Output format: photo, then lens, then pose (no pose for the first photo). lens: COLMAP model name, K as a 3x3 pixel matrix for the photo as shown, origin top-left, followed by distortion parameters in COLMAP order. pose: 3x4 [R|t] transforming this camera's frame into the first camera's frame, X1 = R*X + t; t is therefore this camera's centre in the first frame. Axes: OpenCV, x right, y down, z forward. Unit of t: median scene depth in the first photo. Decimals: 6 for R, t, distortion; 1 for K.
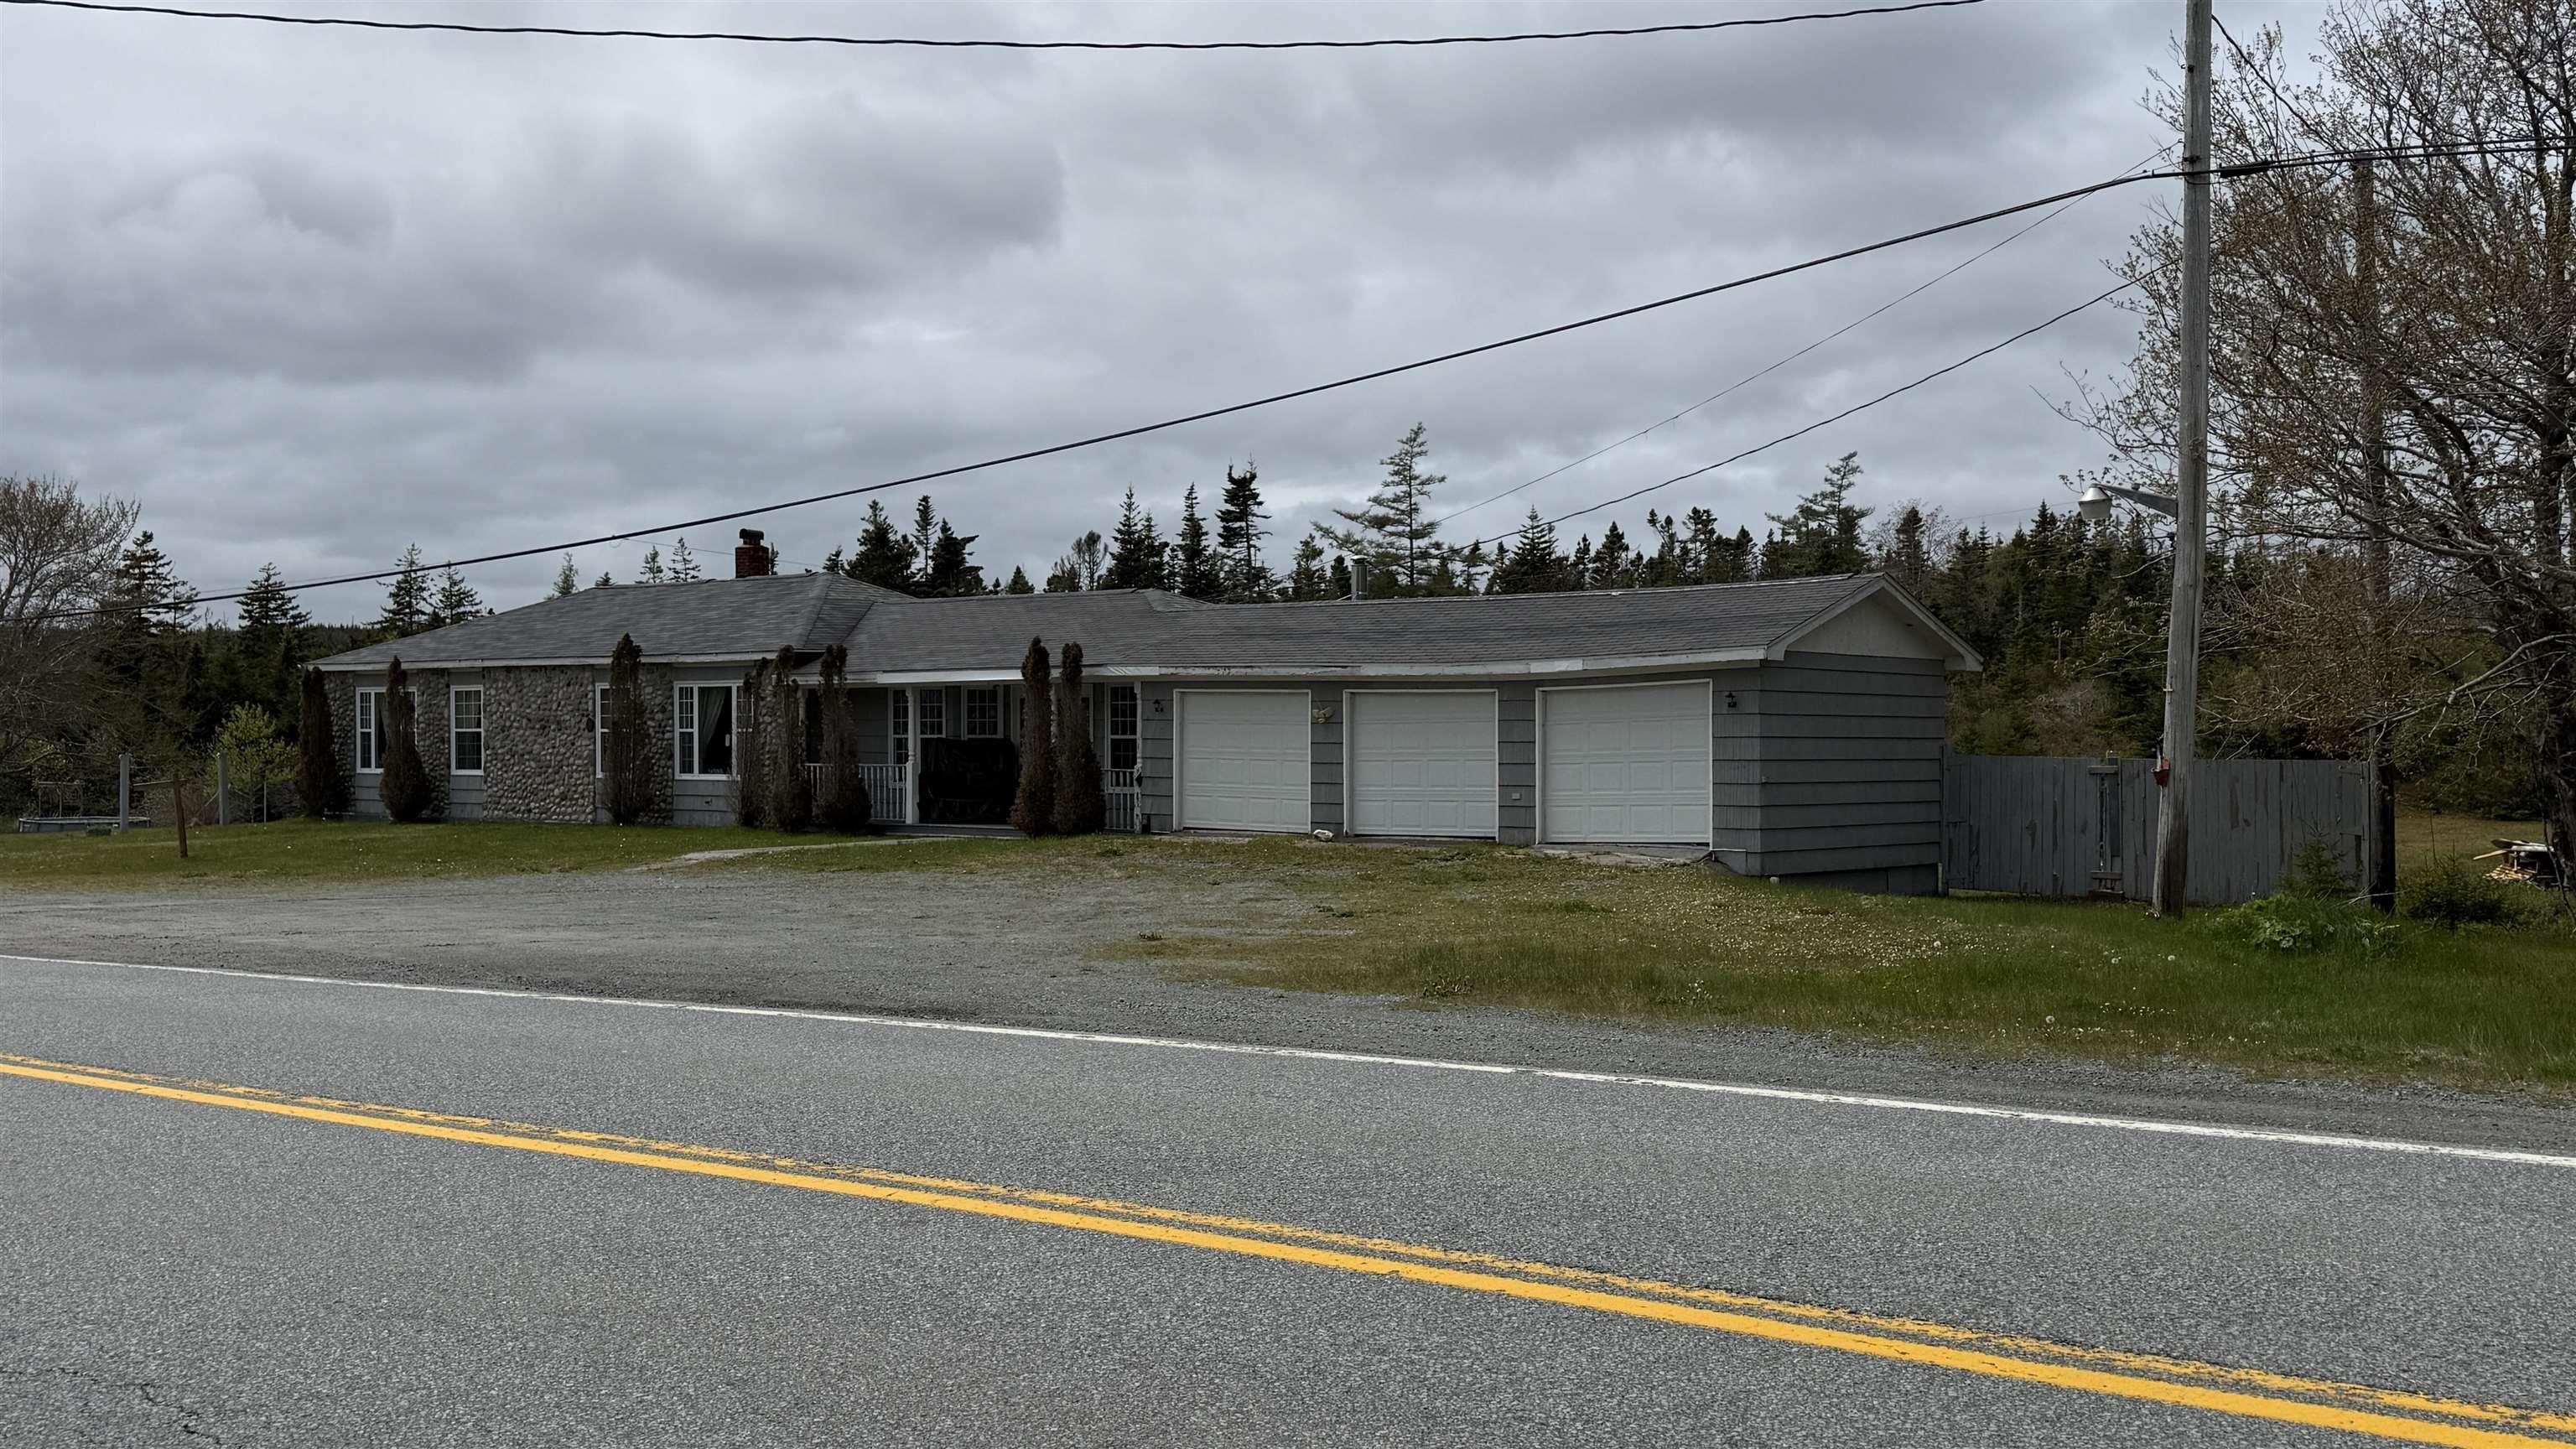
lens RADIAL K [[2529.5, 0, 1289.0], [0, 2529.5, 727.7], [0, 0, 1]] dist [0.060902, 0.000000]
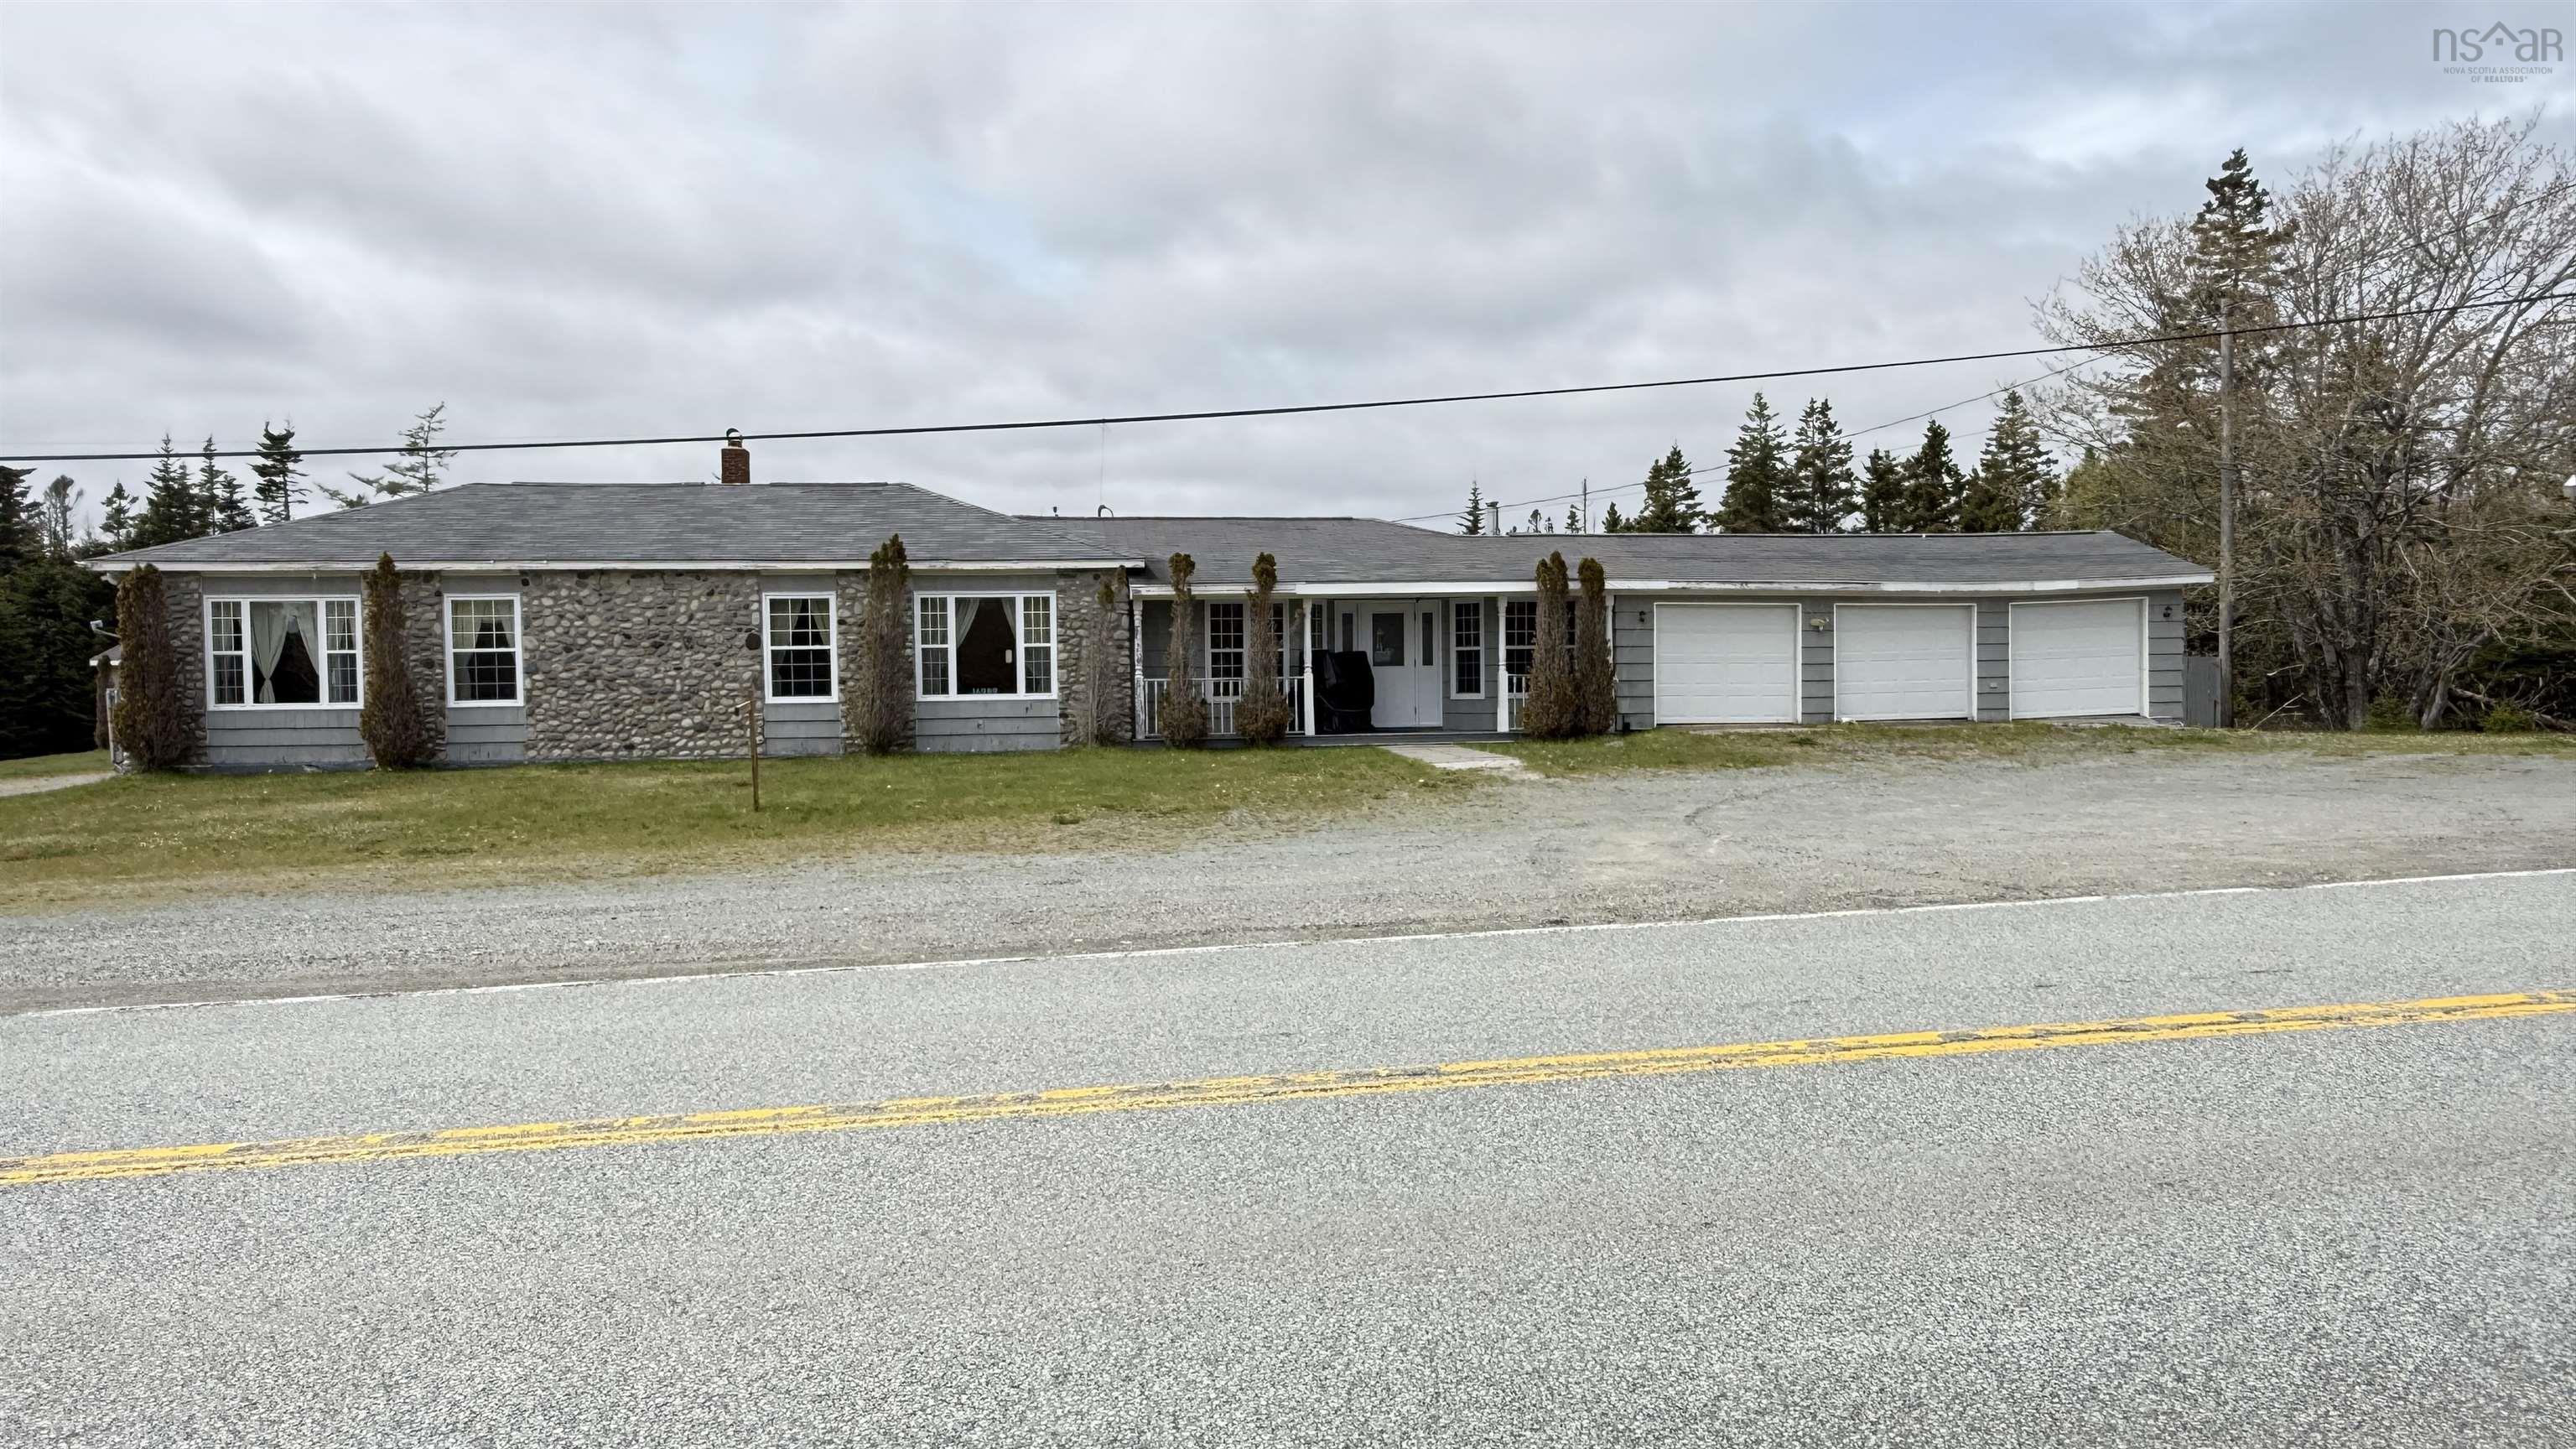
lens RADIAL K [[1660.3, 0, 1284.9], [0, 1660.3, 730.7], [0, 0, 1]] dist [-0.001627, 0.036011]
pose [[0.679641, -0.034208, 0.732747, -0.582178], [0.012021, 0.999297, 0.035503, 0.011525], [-0.733447, -0.015321, 0.679574, 0.507002]]
